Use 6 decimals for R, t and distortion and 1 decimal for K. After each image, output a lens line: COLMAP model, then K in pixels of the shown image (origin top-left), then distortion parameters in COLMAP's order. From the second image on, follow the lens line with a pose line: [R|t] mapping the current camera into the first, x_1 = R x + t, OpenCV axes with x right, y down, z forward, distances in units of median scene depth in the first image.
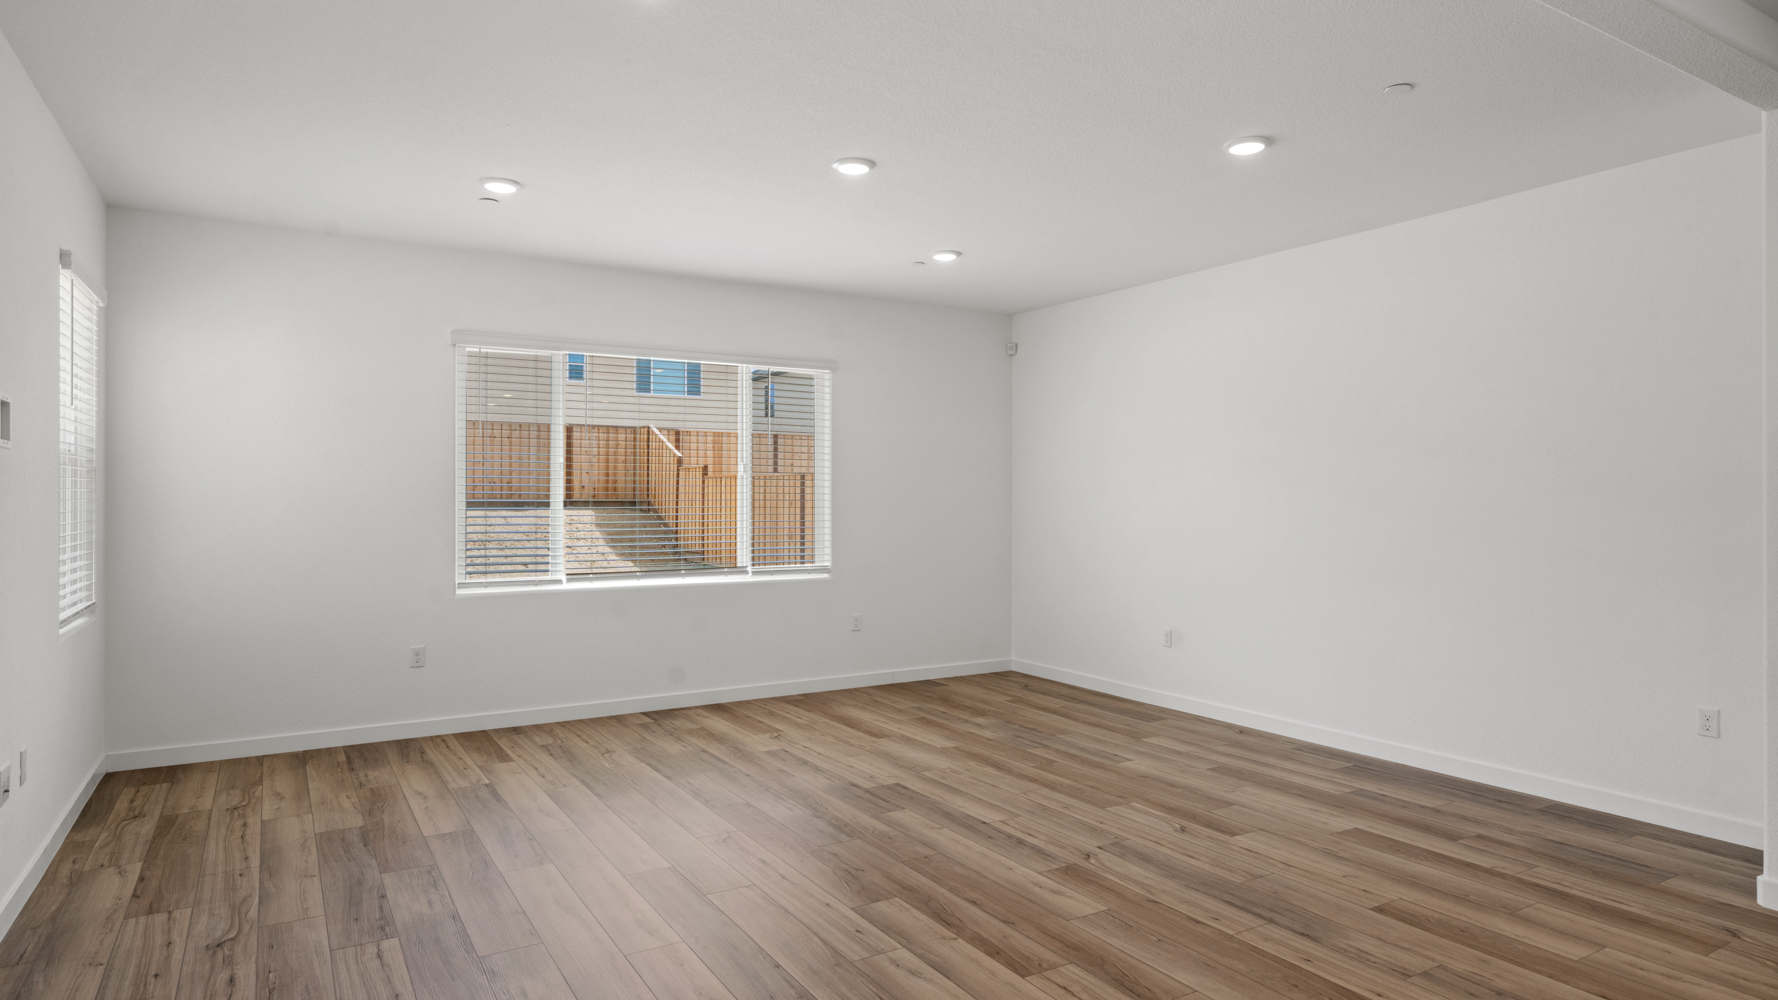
lens RADIAL K [[1010.0, 0, 889.0], [0, 1010.0, 500.0], [0, 0, 1]] dist [0.005356, 0.002730]
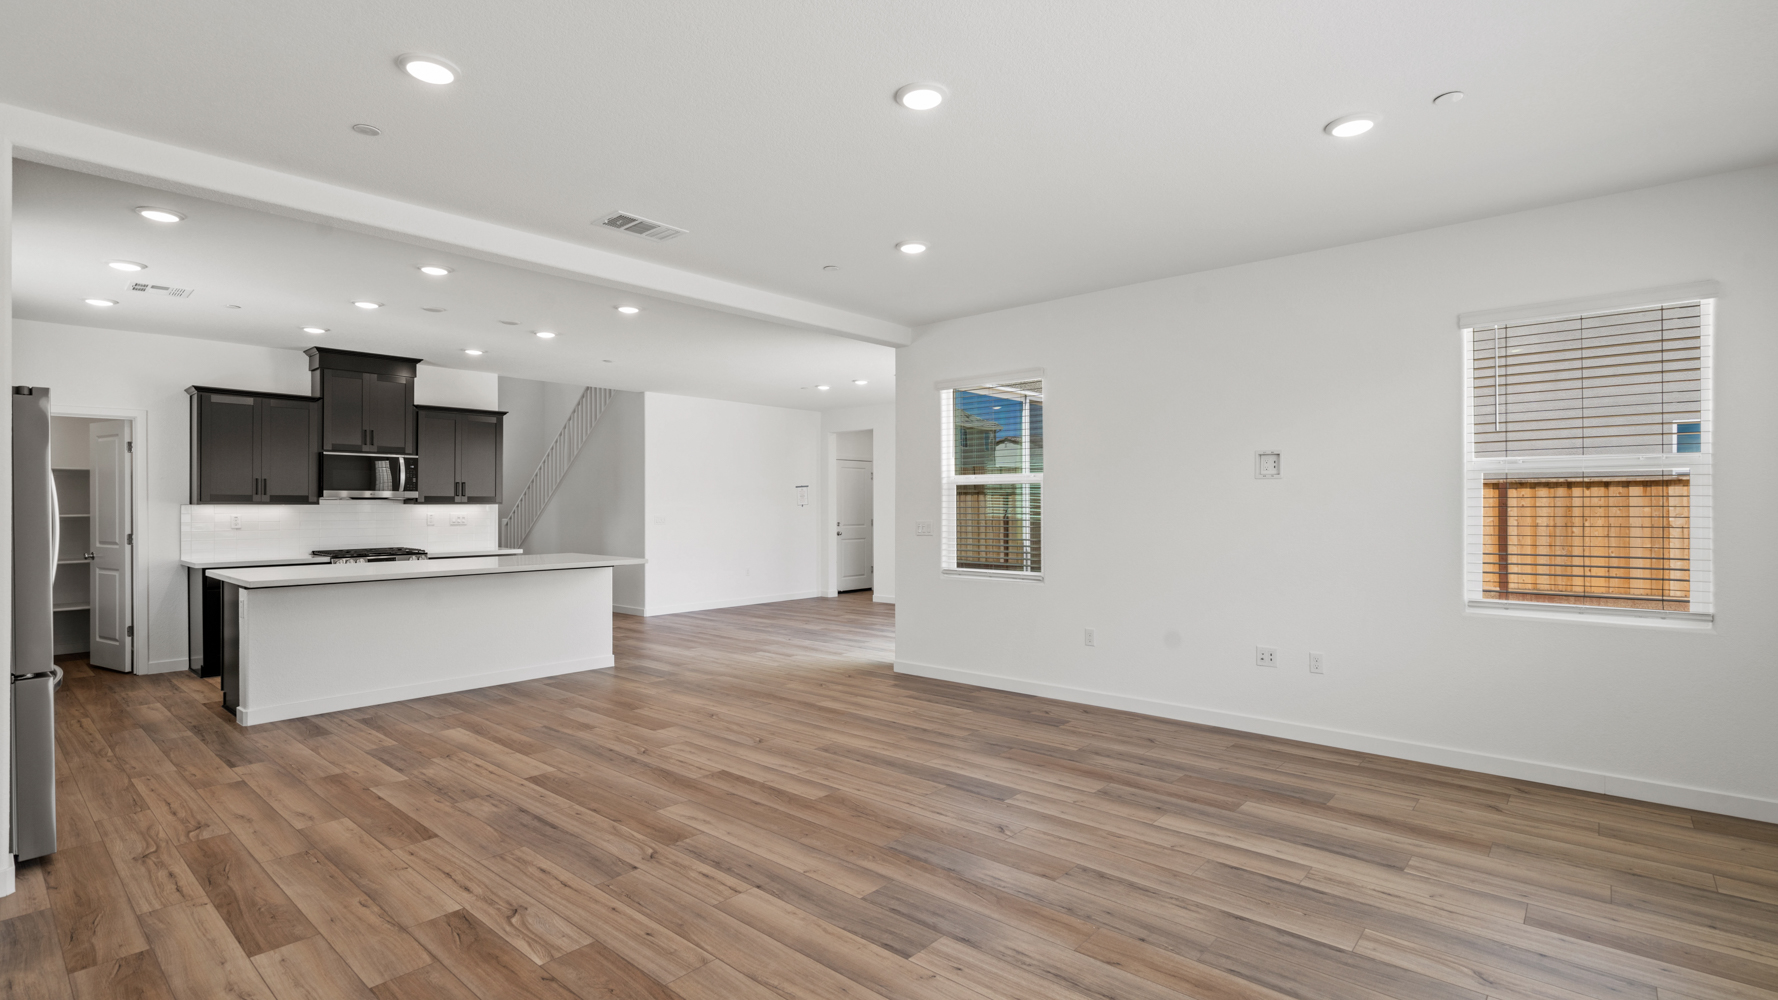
lens RADIAL K [[819.0, 0, 889.0], [0, 819.0, 500.0], [0, 0, 1]] dist [-0.001282, 0.000141]
pose [[-0.953767, -0.000216, -0.300546, 0.186180], [0.001378, 0.999986, -0.005094, -0.003540], [0.300543, -0.005272, -0.953754, 1.599509]]
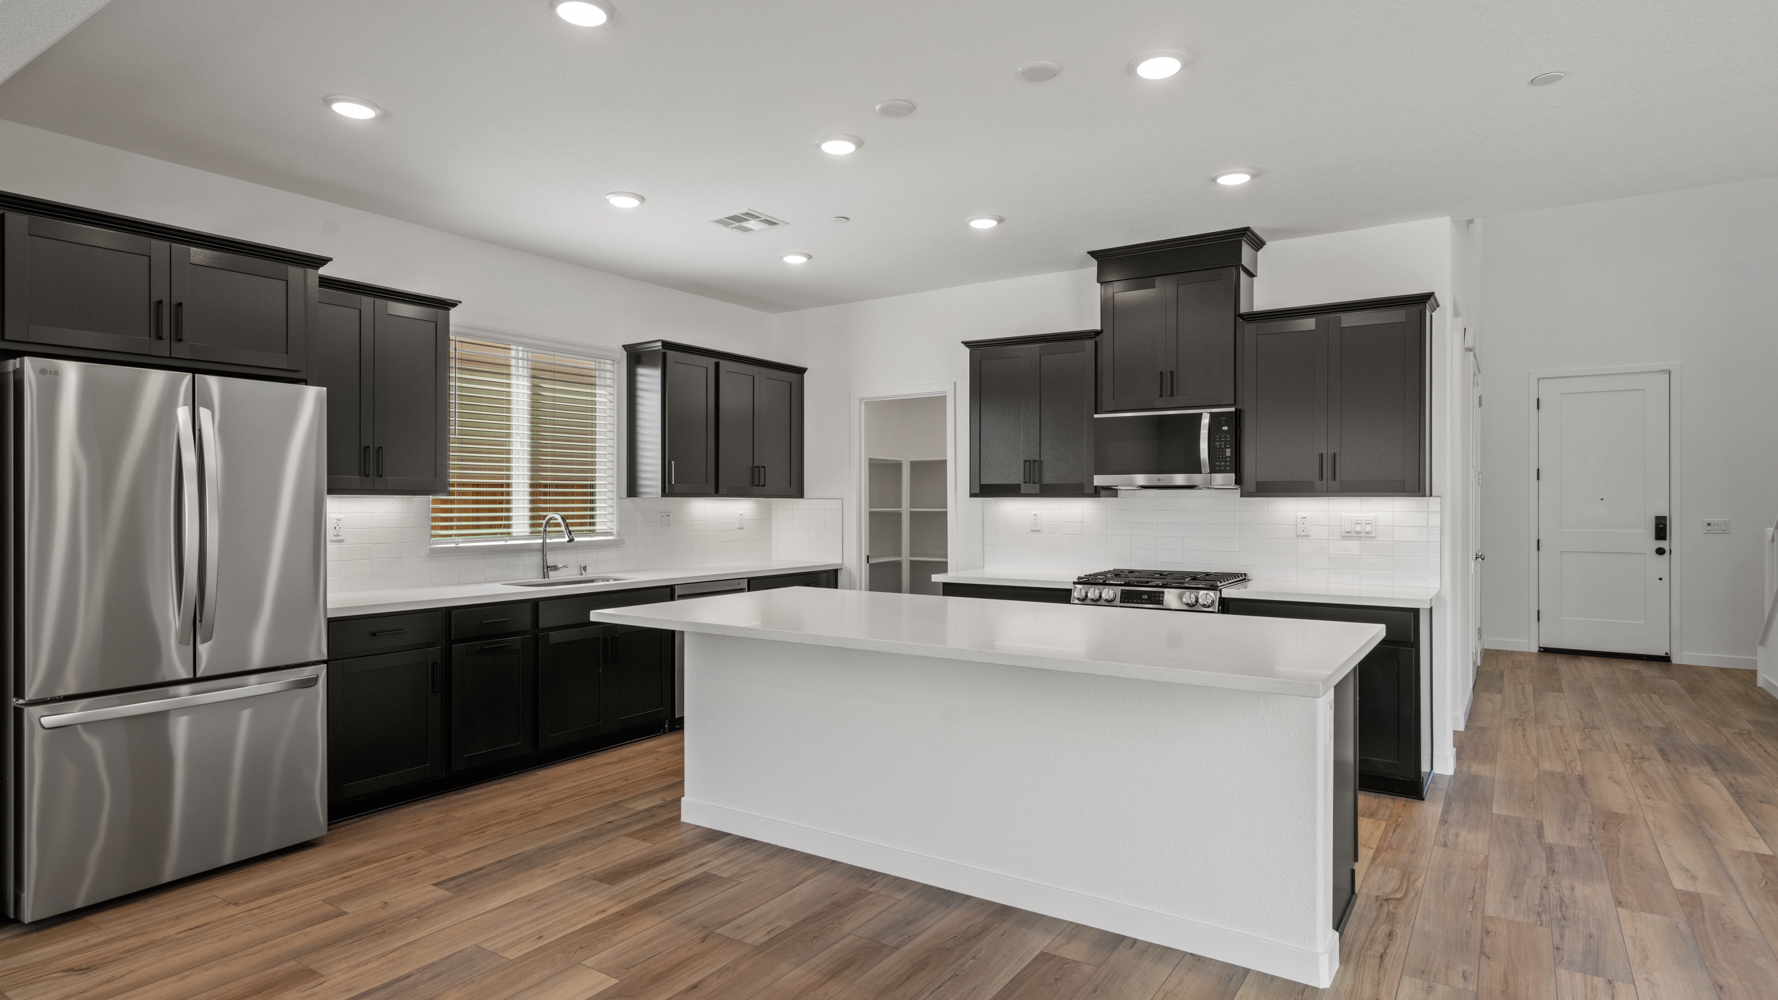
lens RADIAL K [[953.5, 0, 889.0], [0, 953.5, 500.0], [0, 0, 1]] dist [0.002710, 0.000587]
pose [[-0.428898, 0.001681, 0.903351, -0.210799], [0.001395, 0.999998, -0.001198, -0.000430], [-0.903352, 0.000747, -0.428900, 0.446737]]
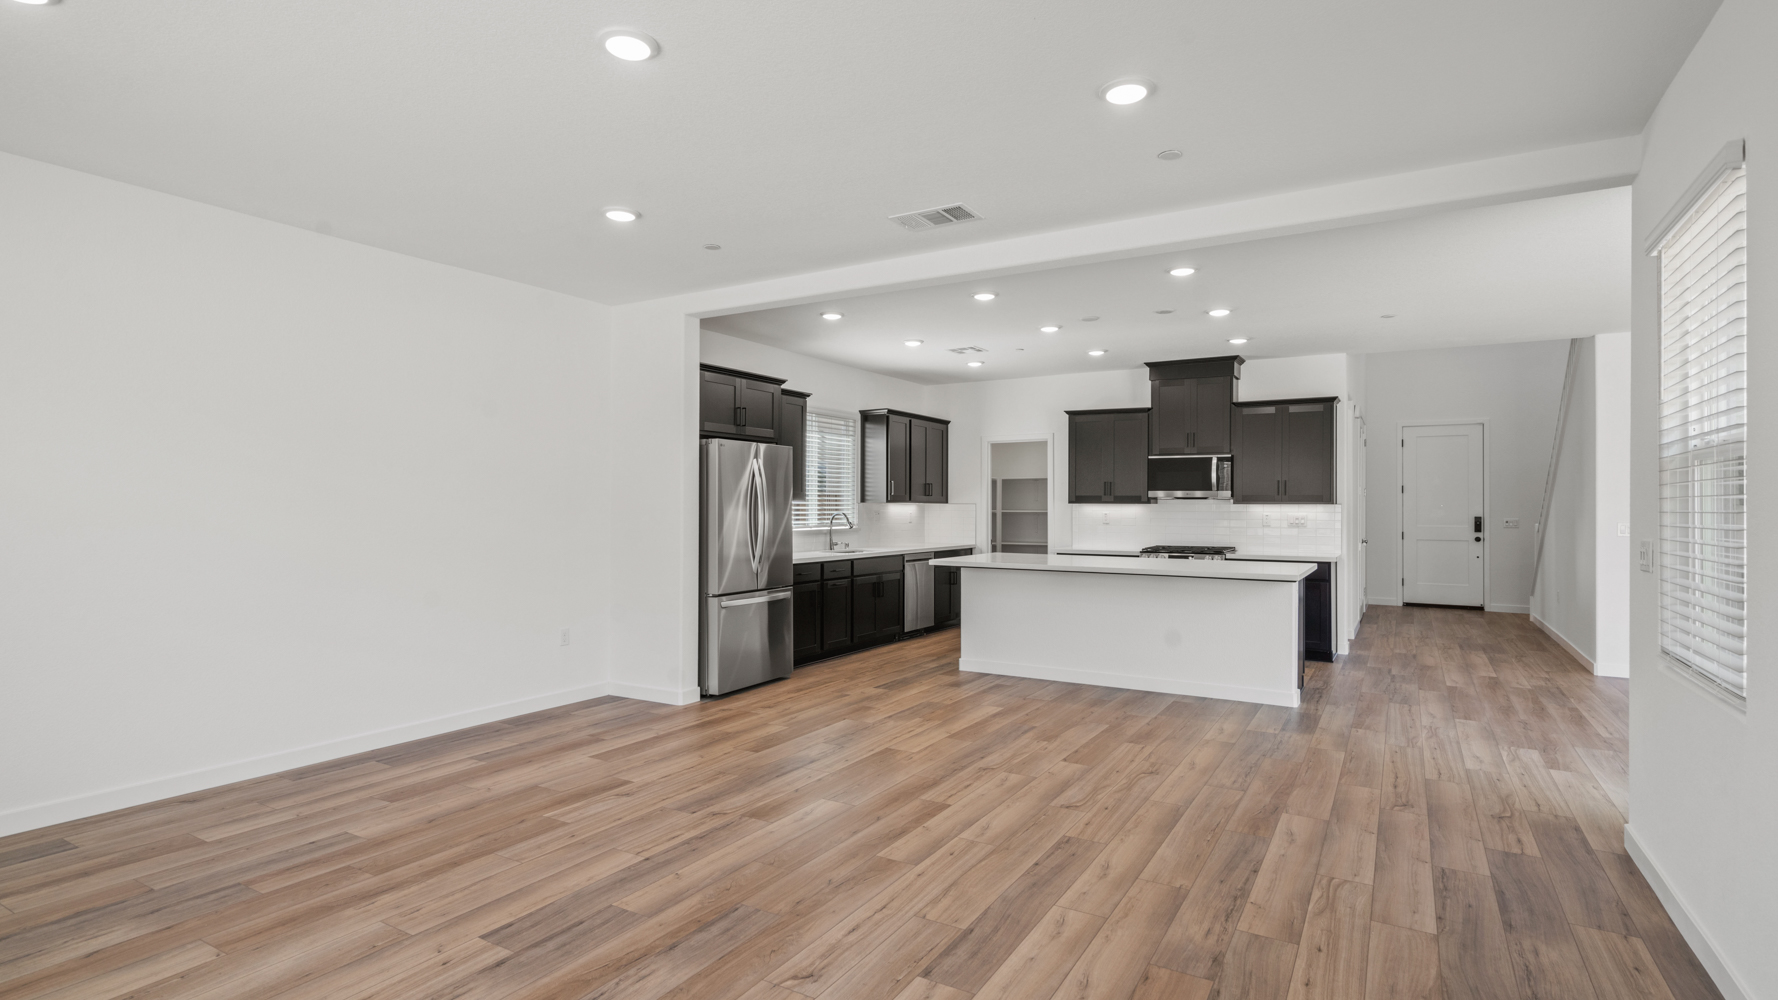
lens RADIAL K [[870.5, 0, 889.0], [0, 870.5, 500.0], [0, 0, 1]] dist [0.000825, 0.000476]
pose [[-0.471310, 0.004023, 0.881958, -0.663385], [-0.002163, 0.999981, -0.005717, -0.000707], [-0.881965, -0.004602, -0.471293, 1.112987]]
